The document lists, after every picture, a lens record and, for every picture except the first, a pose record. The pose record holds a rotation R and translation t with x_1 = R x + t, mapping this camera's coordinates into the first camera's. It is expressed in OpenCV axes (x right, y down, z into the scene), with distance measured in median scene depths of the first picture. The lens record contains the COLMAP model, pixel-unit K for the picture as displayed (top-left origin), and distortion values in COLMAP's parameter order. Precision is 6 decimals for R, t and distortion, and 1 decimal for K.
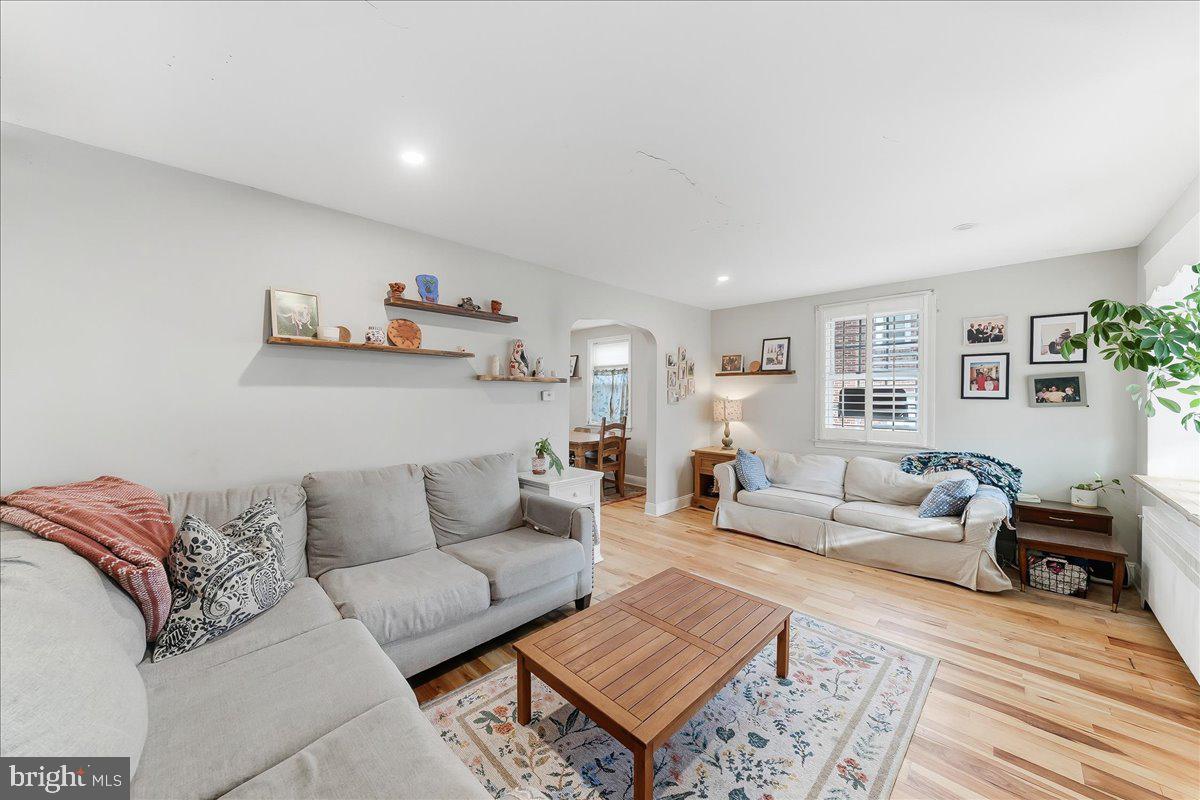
lens RADIAL K [[444.0, 0, 609.1], [0, 444.0, 394.9], [0, 0, 1]] dist [-0.006059, -0.000084]
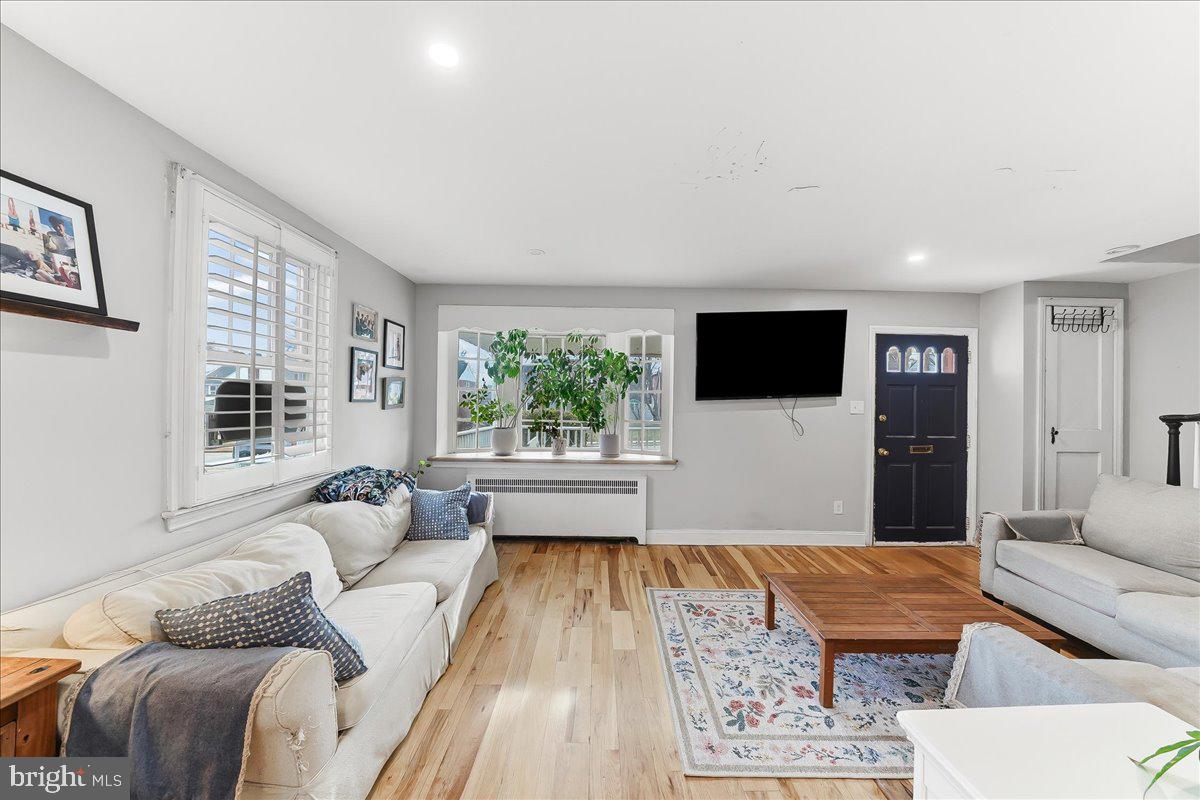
lens RADIAL K [[416.2, 0, 600.0], [0, 416.2, 400.0], [0, 0, 1]] dist [0.005419, -0.000050]
pose [[-0.703501, -0.018359, 0.710457, -0.059683], [-0.022647, 0.999738, 0.003409, -0.007639], [-0.710333, -0.013692, -0.703732, 1.345134]]
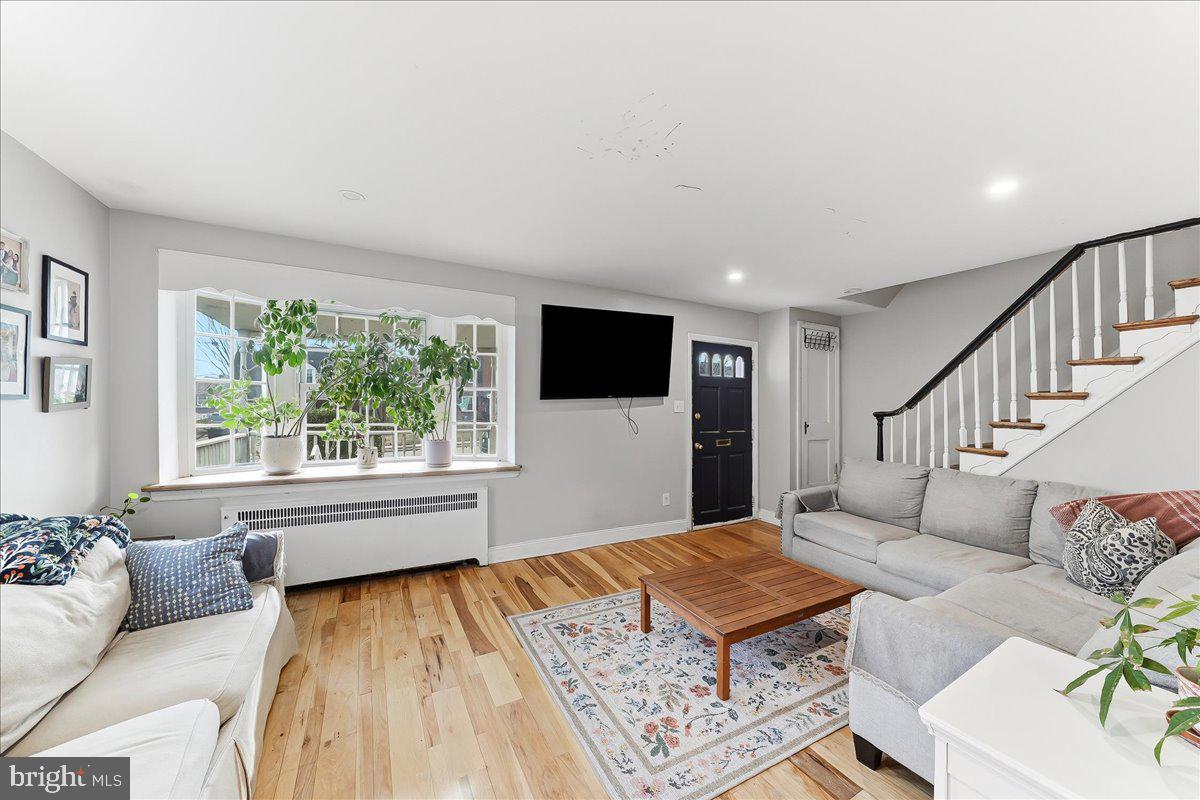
lens RADIAL K [[430.8, 0, 598.5], [0, 430.8, 406.6], [0, 0, 1]] dist [-0.001027, 0.000184]
pose [[-0.952922, -0.030694, 0.301659, 0.104966], [-0.028876, 0.999528, 0.010483, -0.005893], [-0.301838, 0.001279, -0.953358, 1.346801]]
